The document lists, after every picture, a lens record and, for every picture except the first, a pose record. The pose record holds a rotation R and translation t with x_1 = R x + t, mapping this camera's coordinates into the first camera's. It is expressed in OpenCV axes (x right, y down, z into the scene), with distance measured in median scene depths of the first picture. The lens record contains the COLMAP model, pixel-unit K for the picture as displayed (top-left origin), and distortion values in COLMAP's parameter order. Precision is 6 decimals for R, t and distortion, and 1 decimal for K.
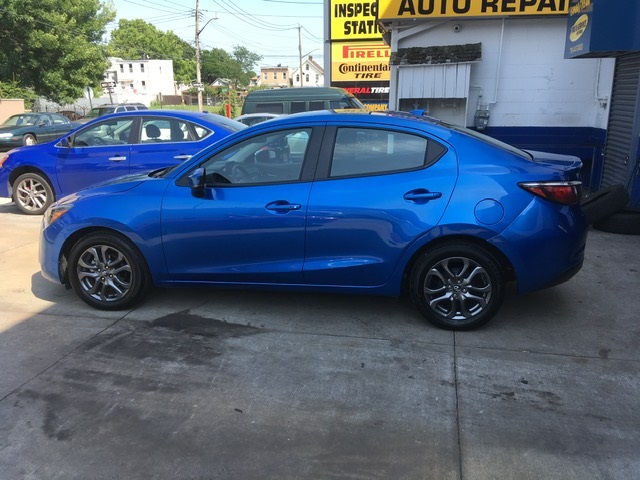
lens RADIAL K [[540.0, 0, 320.0], [0, 540.0, 240.0], [0, 0, 1]] dist [0.112083, -0.168727]
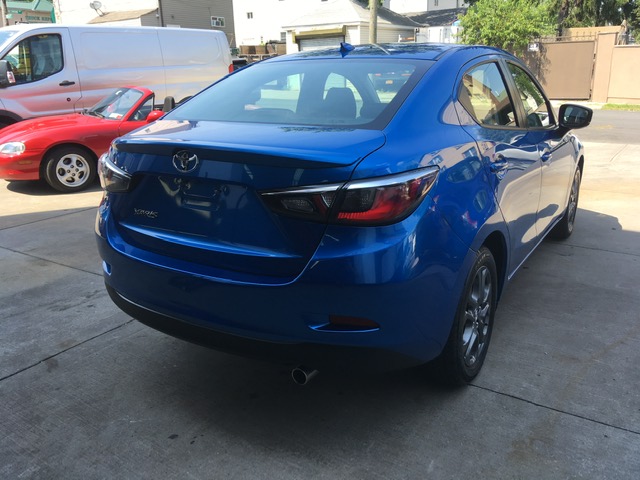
lens RADIAL K [[540.0, 0, 320.0], [0, 540.0, 240.0], [0, 0, 1]] dist [0.112083, -0.168727]
pose [[-0.370438, 0.286709, -0.883501, 0.110587], [-0.203359, 0.903060, 0.378321, -0.035871], [0.906323, 0.319812, -0.276223, 0.163757]]
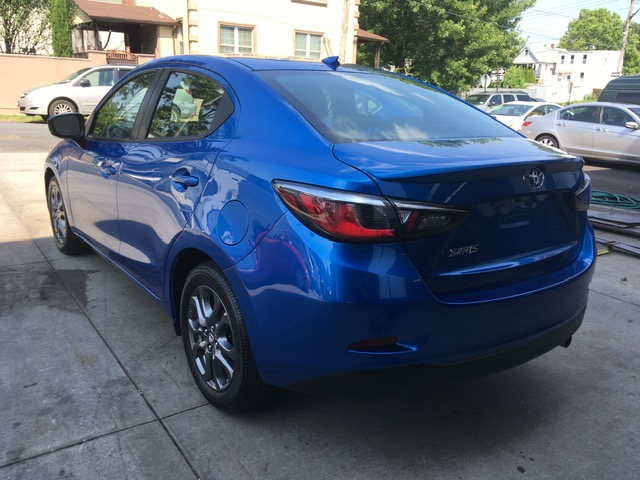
lens RADIAL K [[540.0, 0, 320.0], [0, 540.0, 240.0], [0, 0, 1]] dist [0.112083, -0.168727]
pose [[0.723398, 0.218946, -0.654796, 0.083675], [-0.212127, 0.972997, 0.090992, -0.011680], [0.657037, 0.073077, 0.750308, 0.070720]]
